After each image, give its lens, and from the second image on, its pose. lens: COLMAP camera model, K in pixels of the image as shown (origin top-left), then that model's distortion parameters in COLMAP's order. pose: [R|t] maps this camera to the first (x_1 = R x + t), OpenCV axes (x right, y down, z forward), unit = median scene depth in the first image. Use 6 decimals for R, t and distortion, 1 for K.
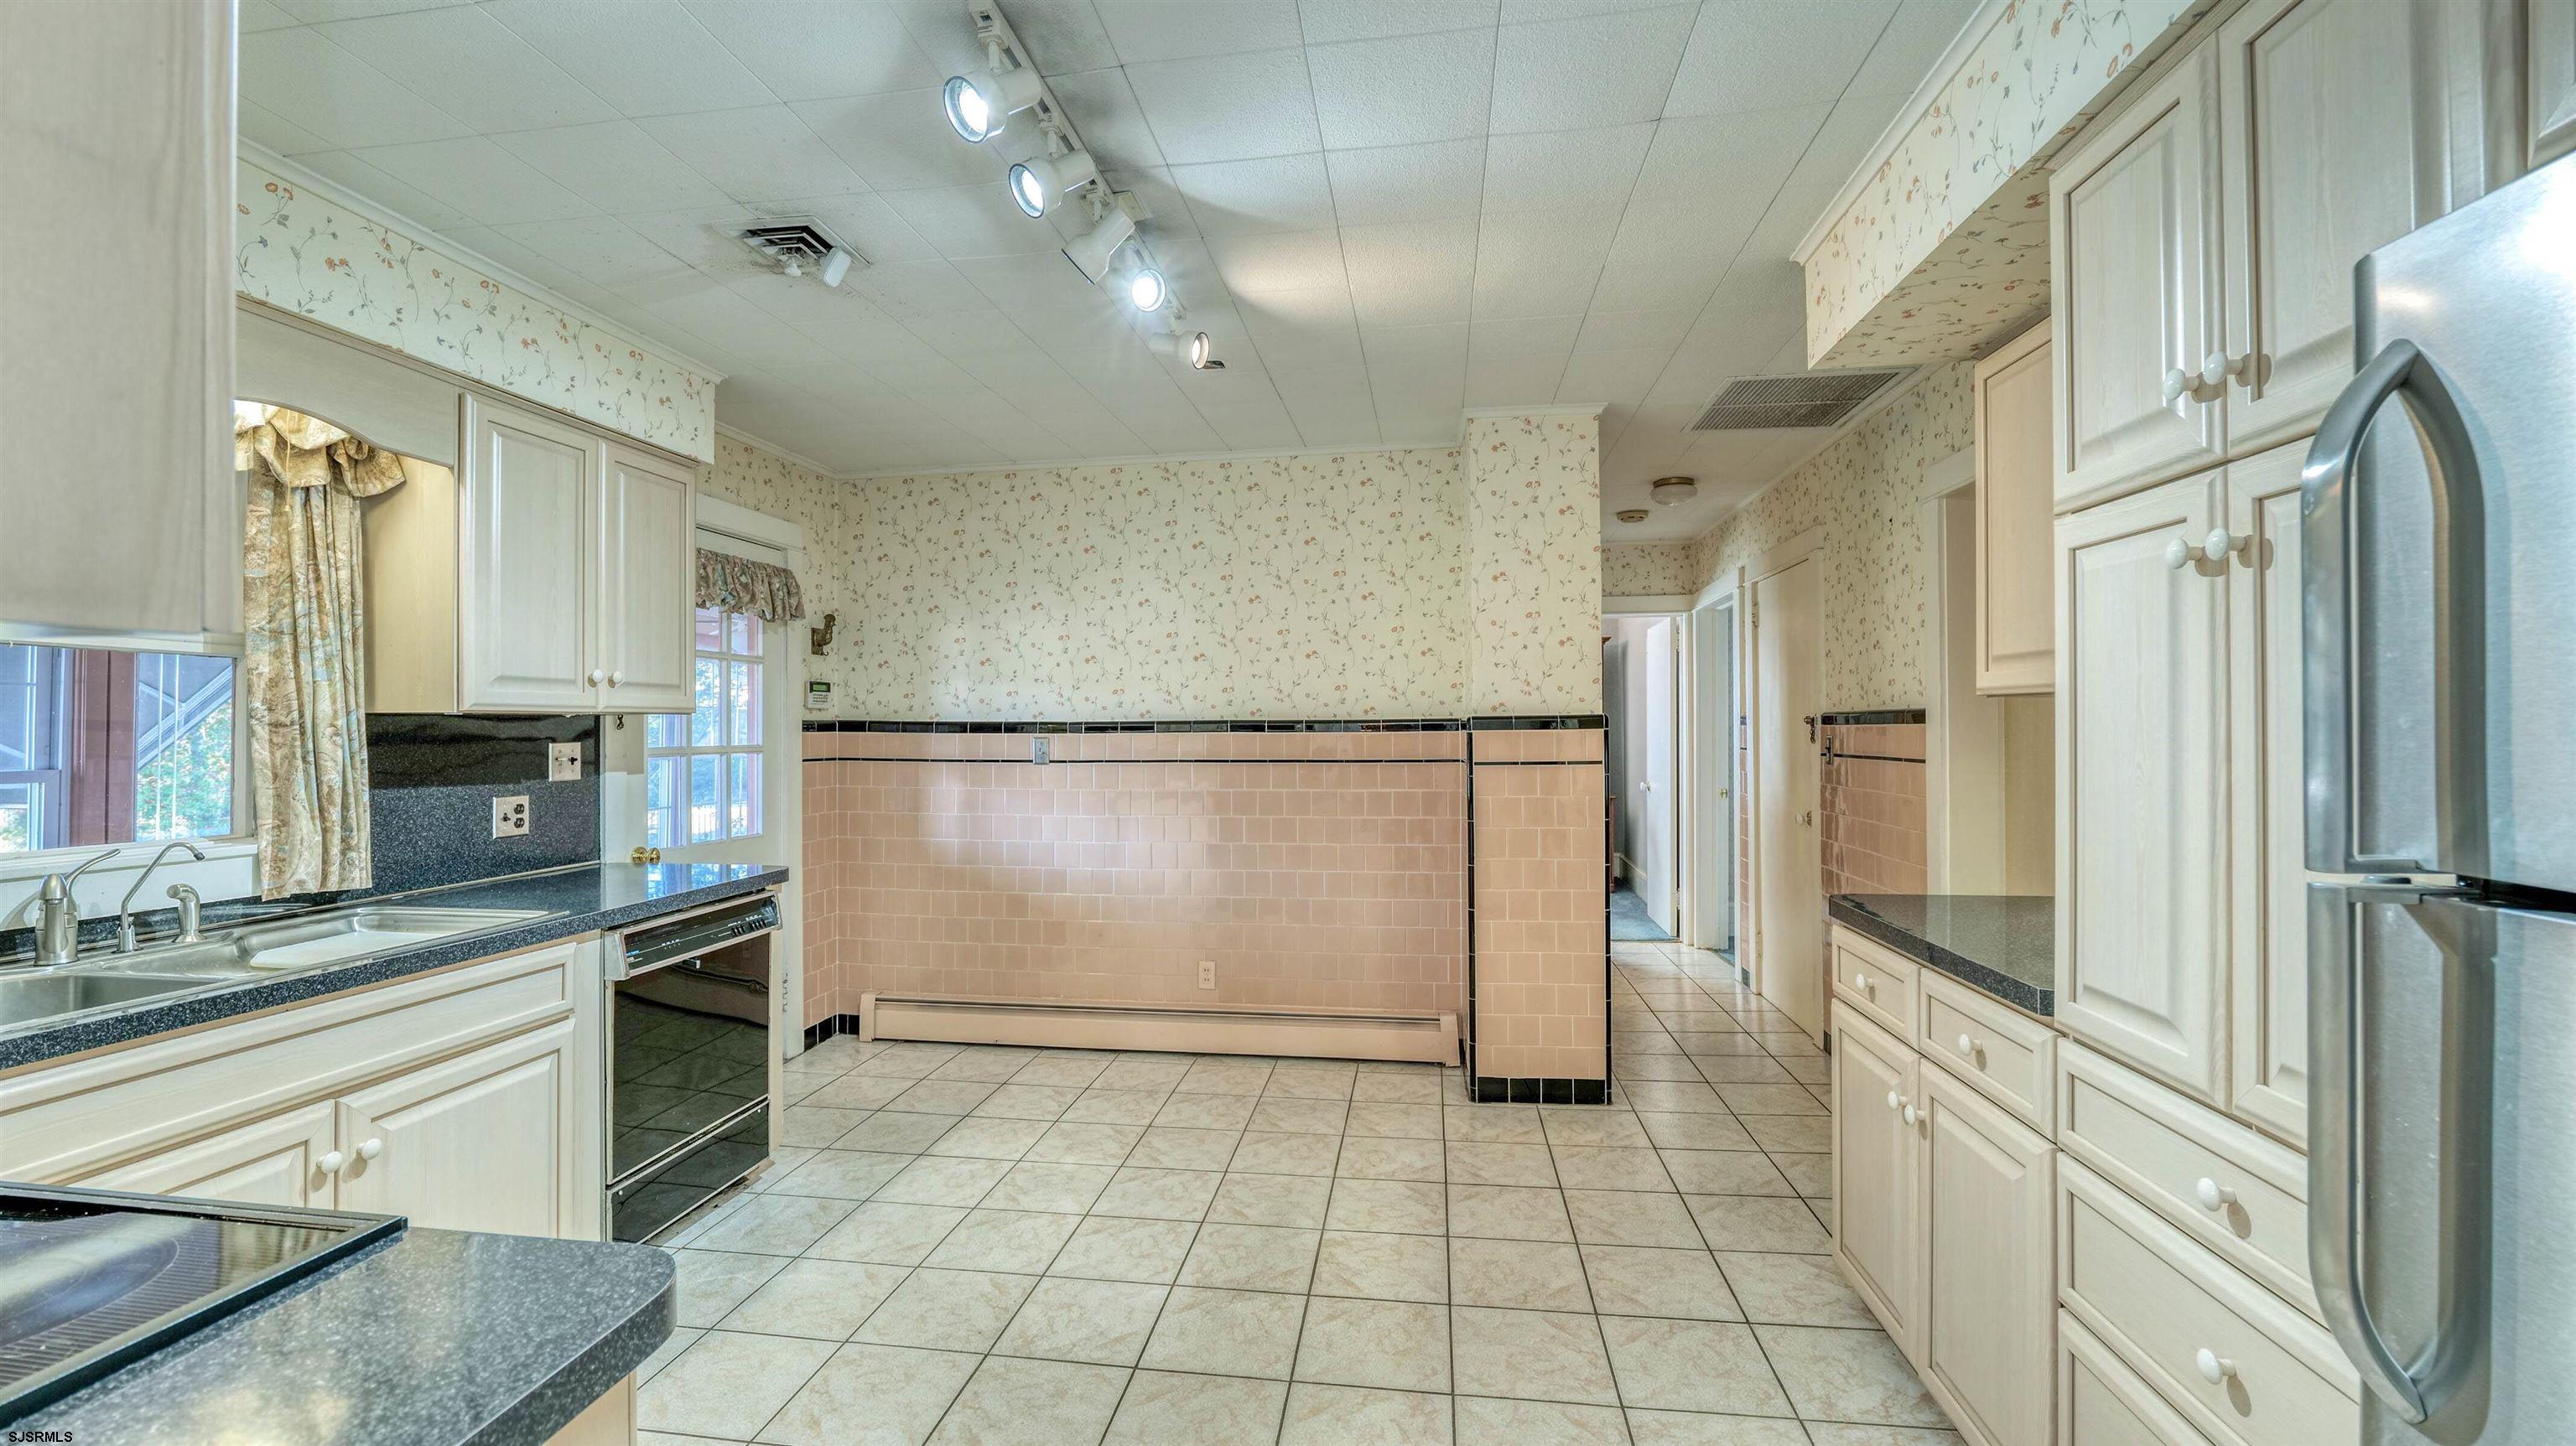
lens RADIAL K [[1045.7, 0, 1276.0], [0, 1045.7, 719.9], [0, 0, 1]] dist [-0.014139, 0.000061]
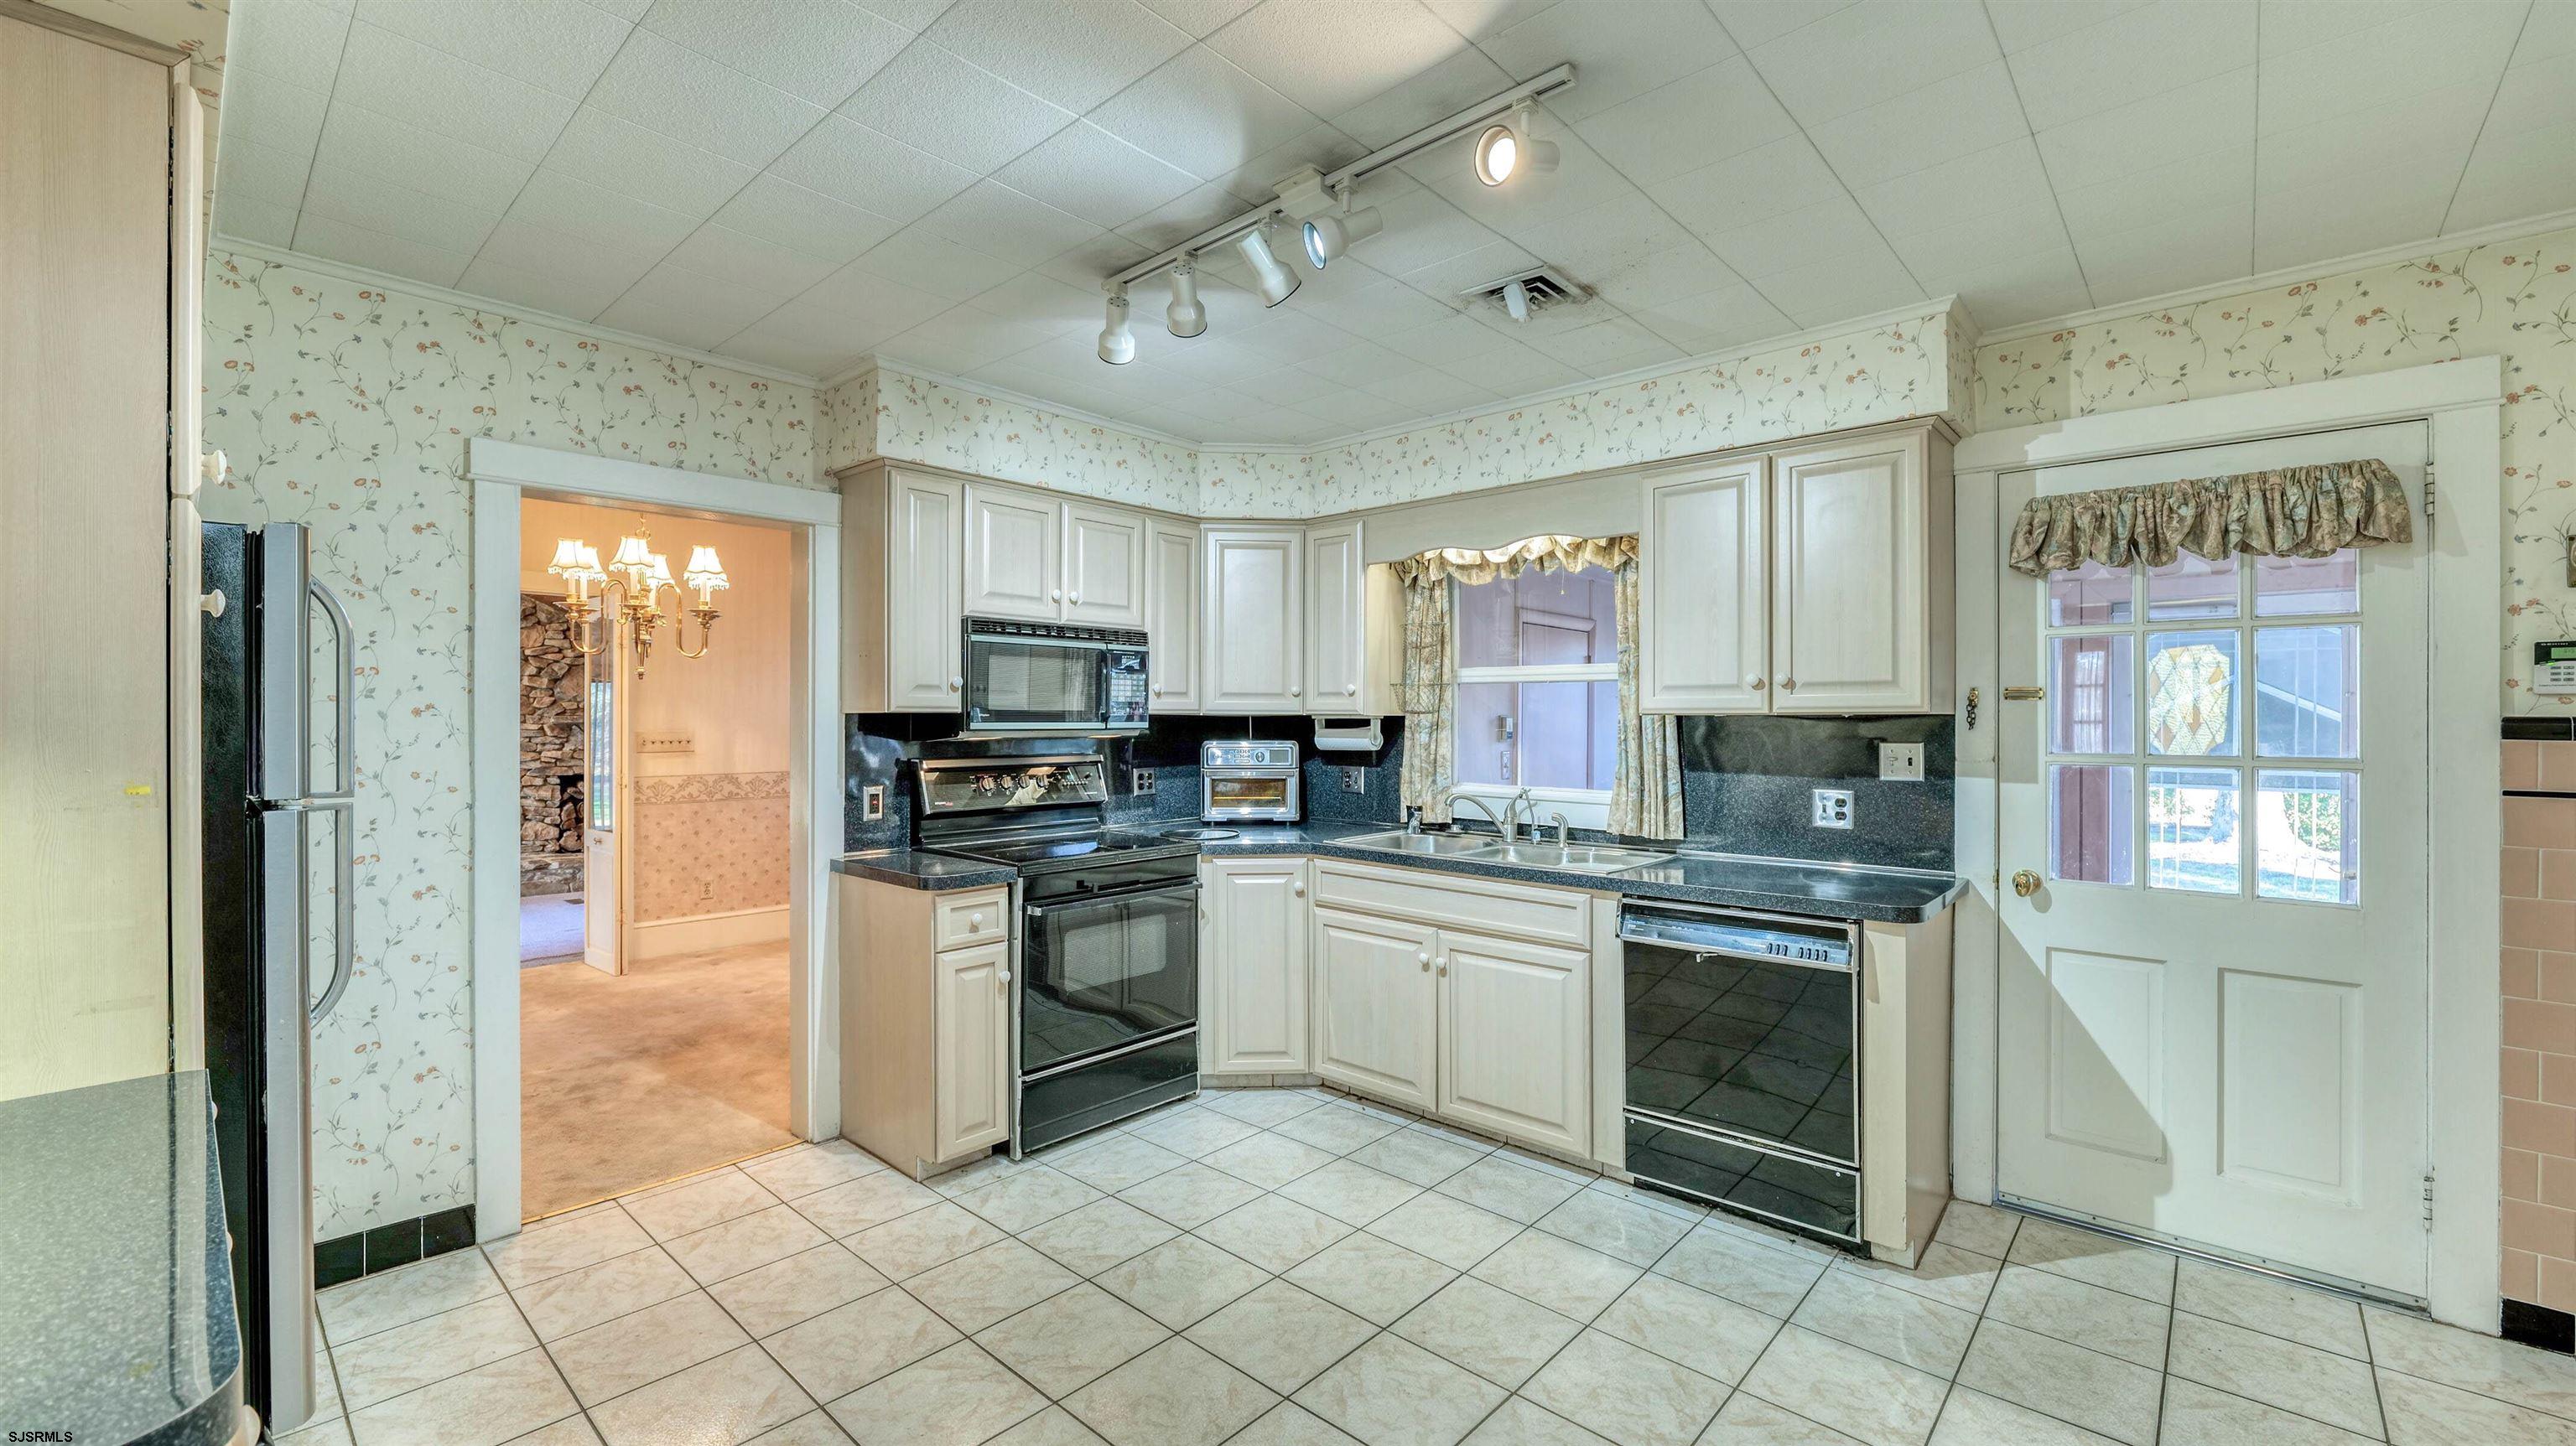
lens RADIAL K [[1045.7, 0, 1276.0], [0, 1045.7, 719.9], [0, 0, 1]] dist [-0.014139, 0.000061]
pose [[-0.567004, 0.001873, -0.823713, 0.479798], [0.004840, 0.999988, -0.001057, -0.001551], [0.823701, -0.004586, -0.567006, 1.119781]]
